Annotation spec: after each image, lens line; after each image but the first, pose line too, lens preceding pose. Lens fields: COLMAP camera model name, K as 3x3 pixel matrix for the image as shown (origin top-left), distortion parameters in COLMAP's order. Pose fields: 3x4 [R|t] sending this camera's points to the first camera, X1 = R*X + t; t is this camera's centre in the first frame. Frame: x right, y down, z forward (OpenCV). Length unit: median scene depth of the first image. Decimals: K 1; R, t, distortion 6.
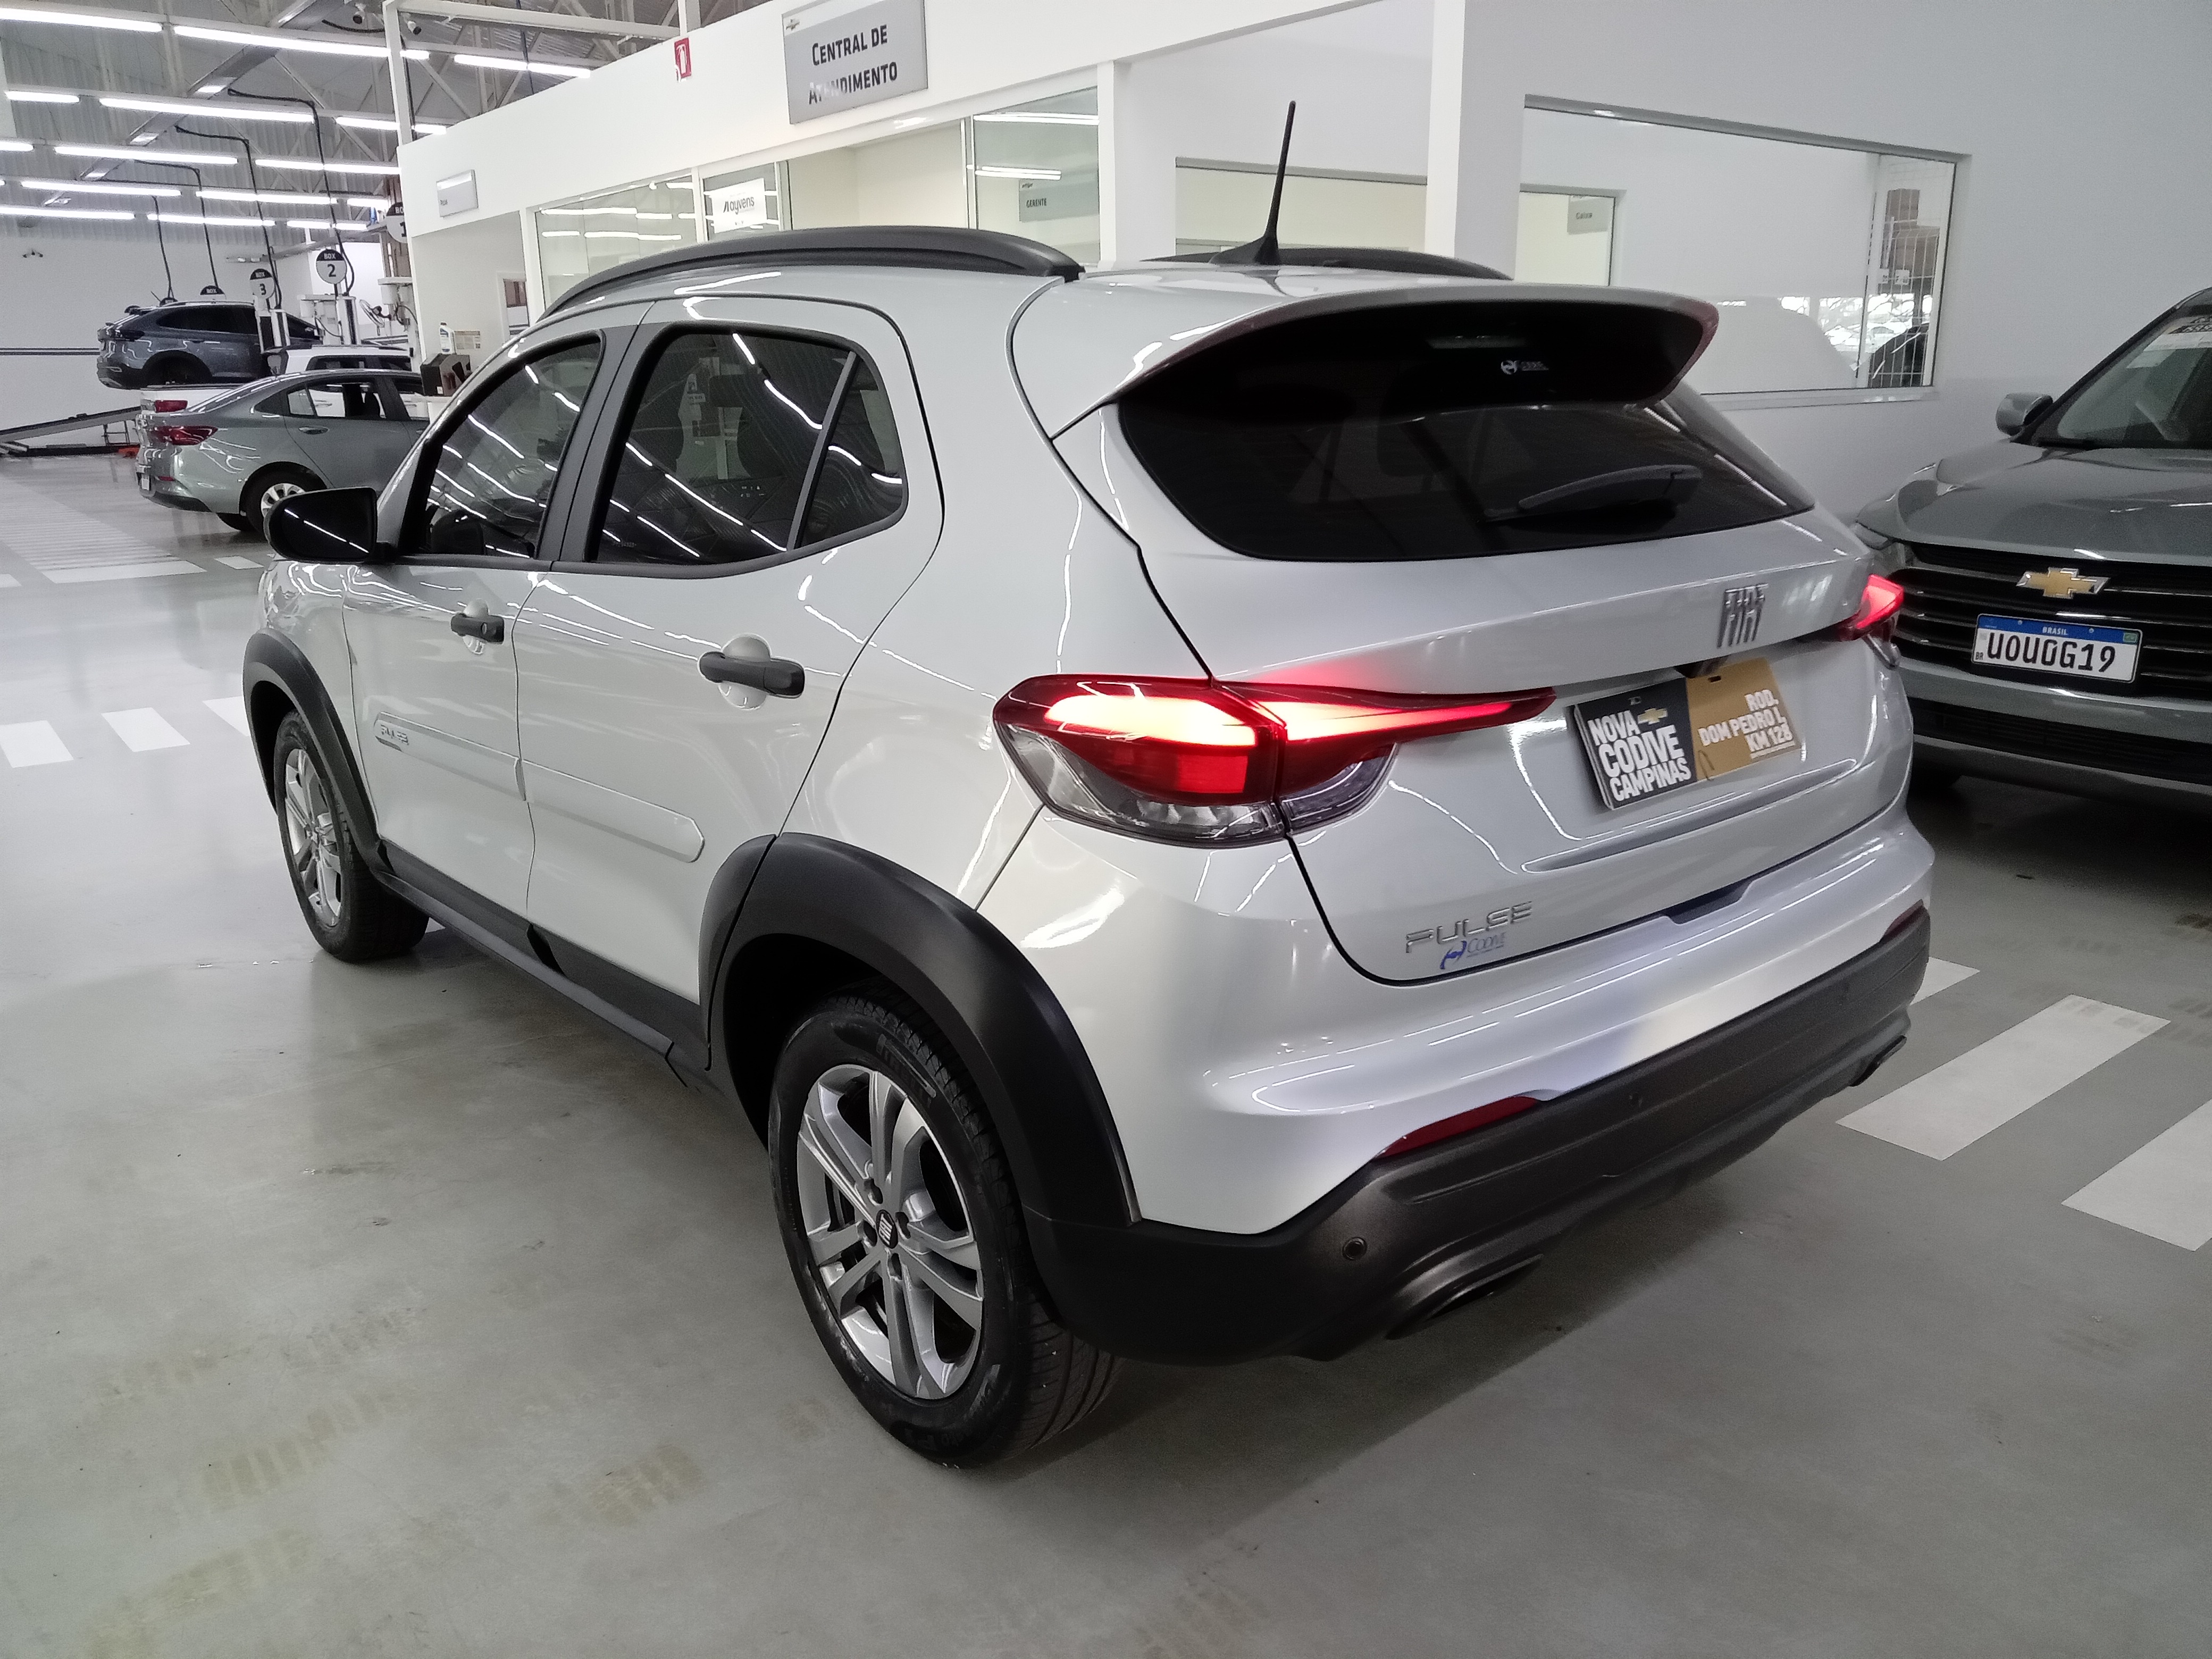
lens RADIAL K [[1602.4, 0, 1106.1], [0, 1602.4, 838.7], [0, 0, 1]] dist [0.002597, -0.016051]
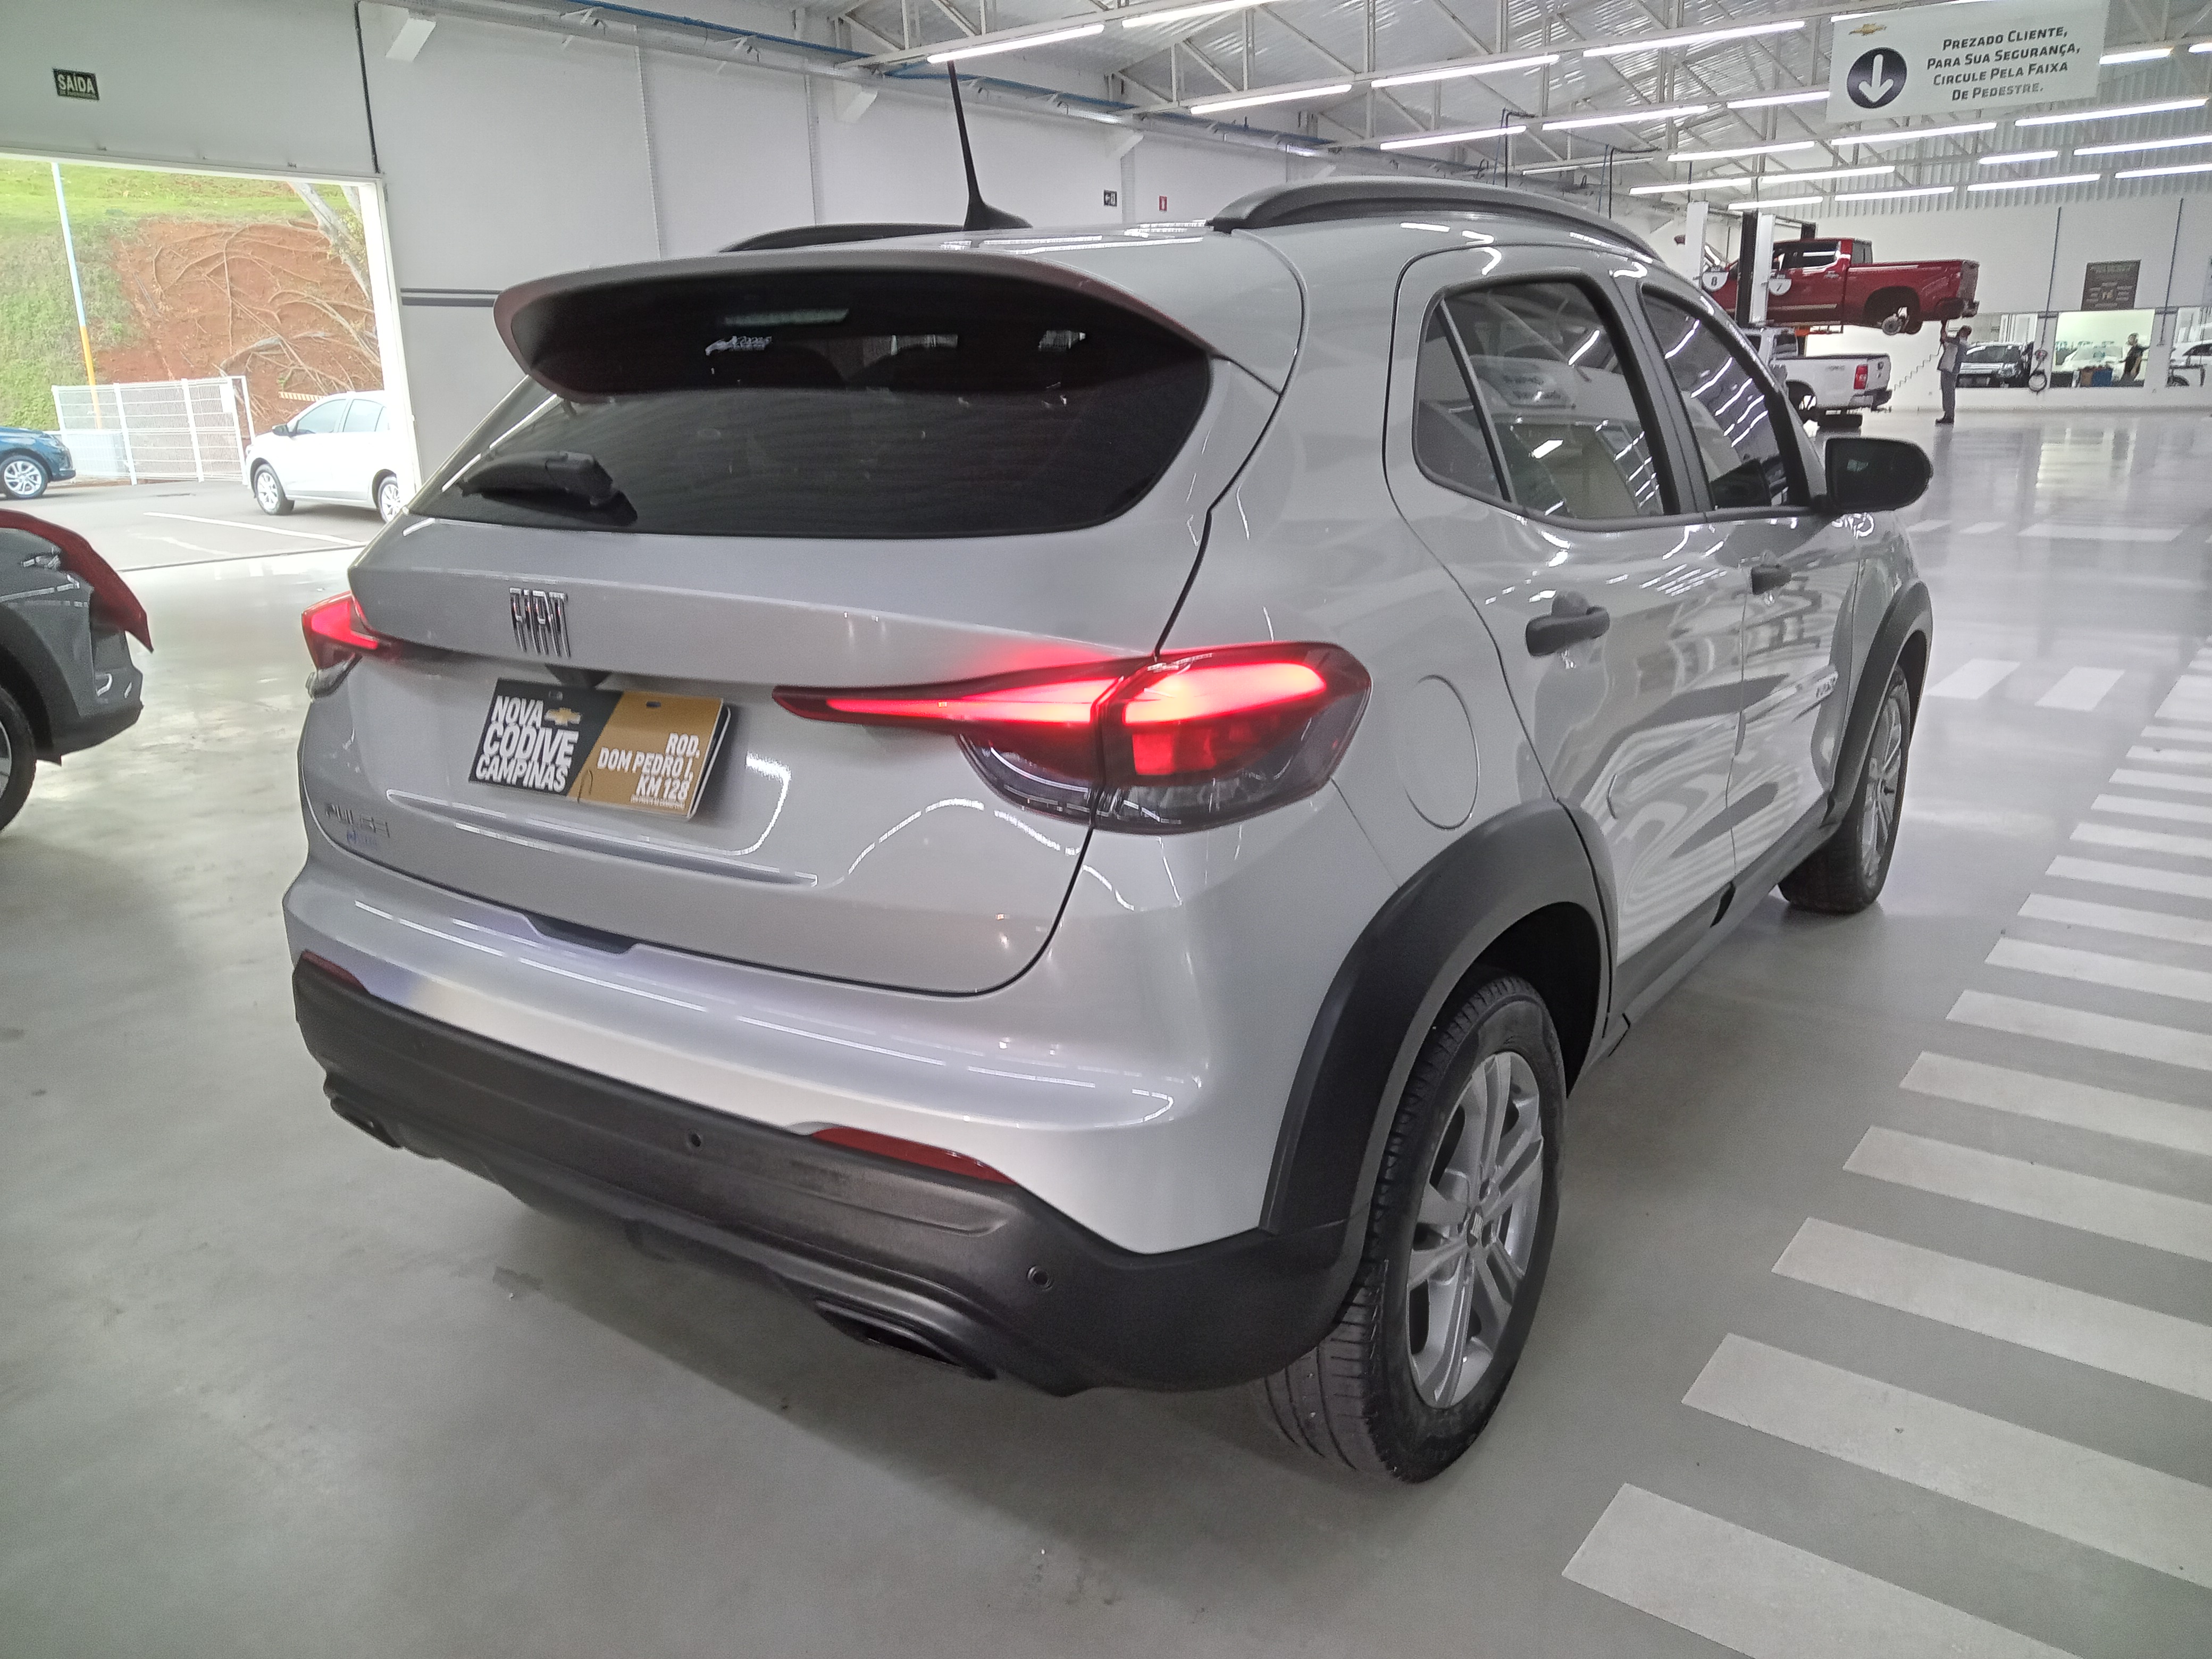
lens RADIAL K [[1602.4, 0, 1108.4], [0, 1602.4, 821.7], [0, 0, 1]] dist [0.002597, -0.016051]
pose [[0.246428, 0.249238, -0.936565, 1.334400], [-0.236138, 0.952684, 0.191396, -0.277108], [0.939953, 0.173993, 0.293623, 1.035481]]
